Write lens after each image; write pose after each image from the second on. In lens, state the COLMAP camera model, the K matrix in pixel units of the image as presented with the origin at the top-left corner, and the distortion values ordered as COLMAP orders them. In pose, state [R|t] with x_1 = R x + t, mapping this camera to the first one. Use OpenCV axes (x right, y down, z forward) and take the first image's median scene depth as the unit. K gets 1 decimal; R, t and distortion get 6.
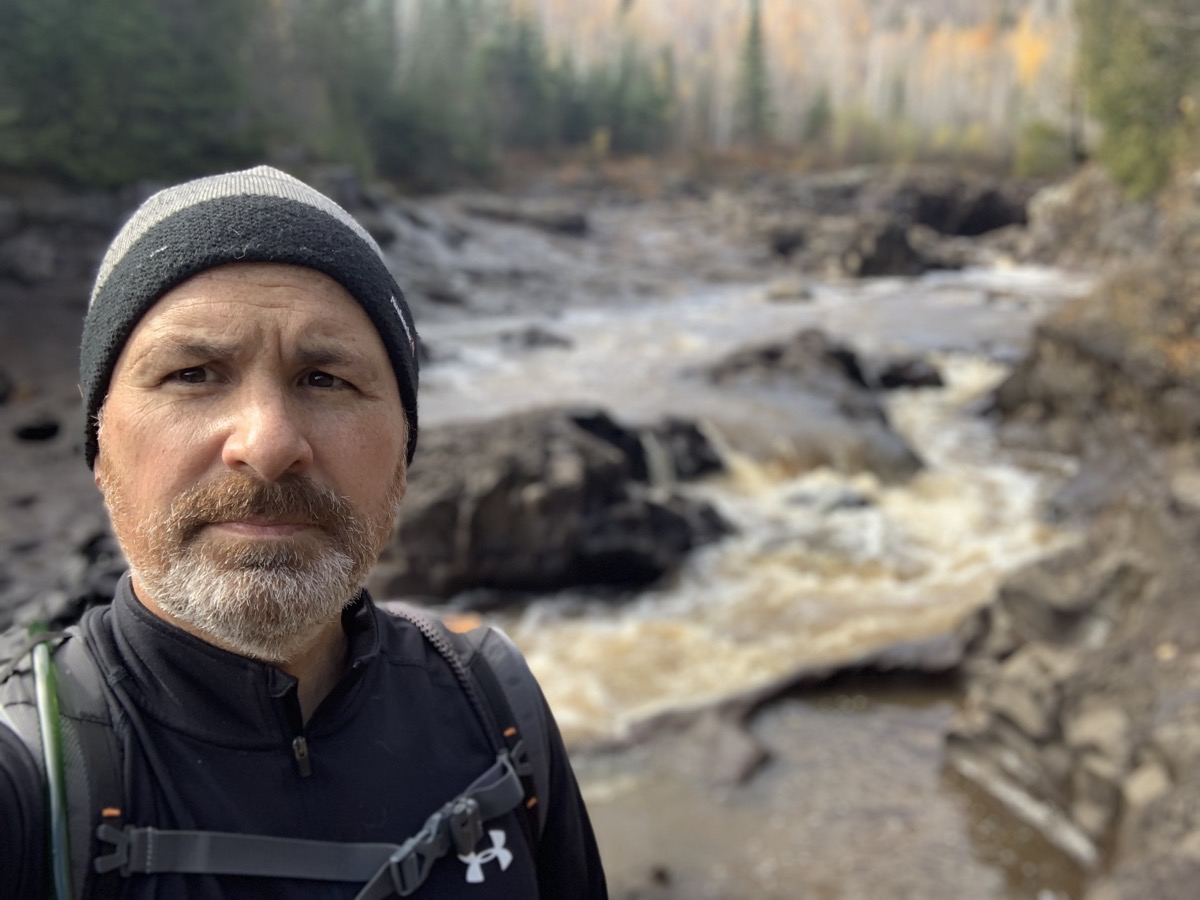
lens RADIAL K [[1089.8, 0, 600.0], [0, 1089.8, 450.0], [0, 0, 1]] dist [-0.003120, -0.002994]
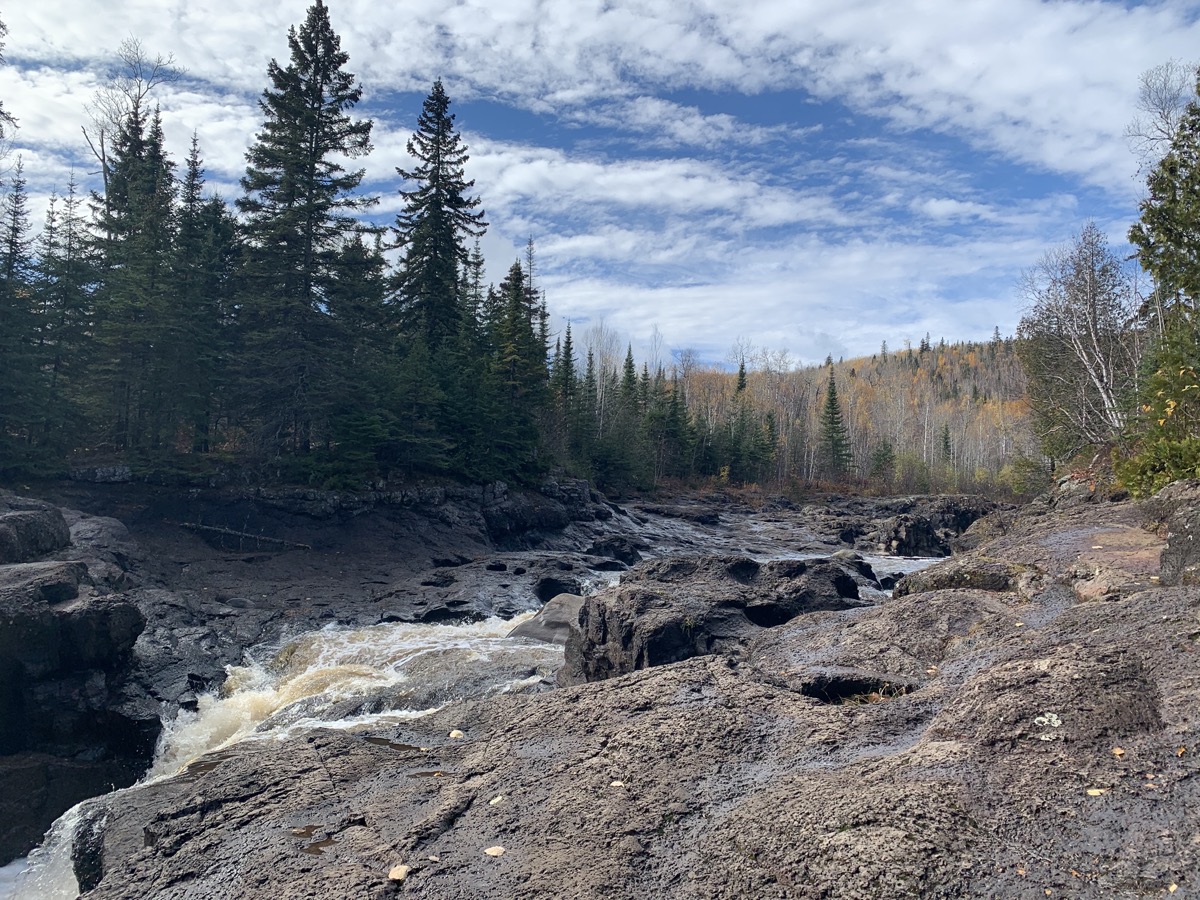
lens RADIAL K [[928.3, 0, 579.4], [0, 928.3, 449.0], [0, 0, 1]] dist [0.066400, -0.074245]
pose [[0.989010, 0.007247, -0.147670, -0.011083], [-0.052886, 0.950053, -0.307576, 0.121463], [0.138066, 0.312006, 0.939995, -0.317729]]
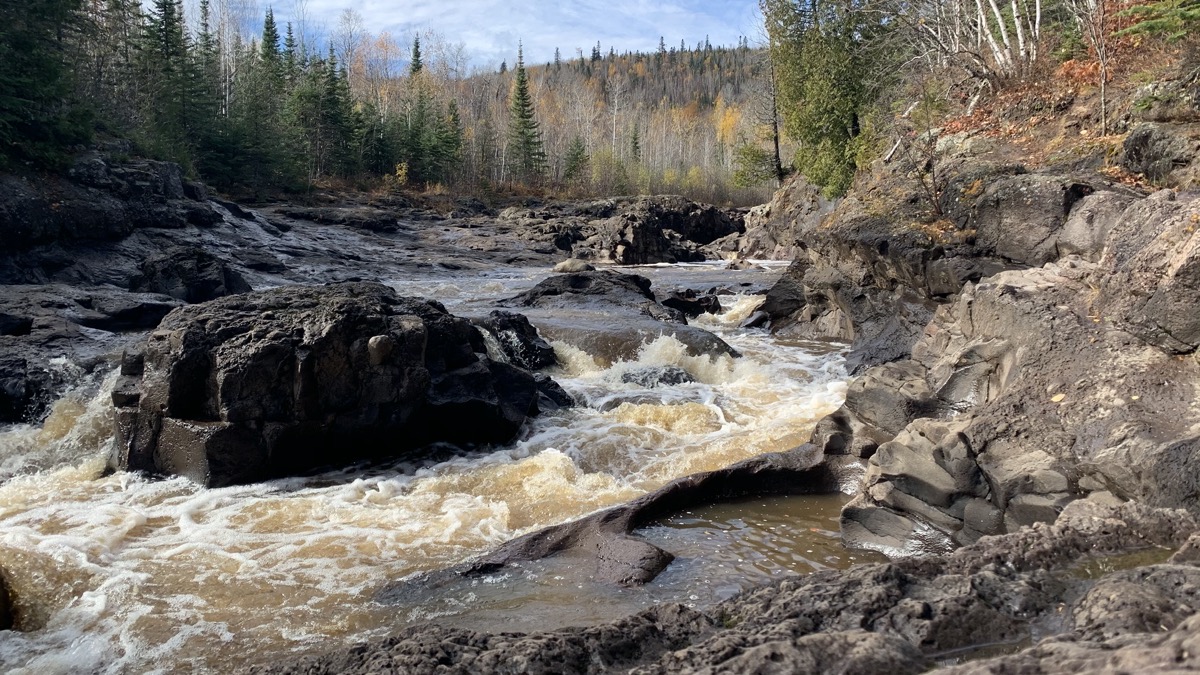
lens RADIAL K [[876.3, 0, 600.0], [0, 876.3, 337.5], [0, 0, 1]] dist [0.025060, -0.000379]
pose [[0.974320, -0.038450, 0.221859, -0.011457], [0.066420, 0.990547, -0.120020, 0.040197], [-0.215147, 0.131674, 0.967664, 0.062042]]
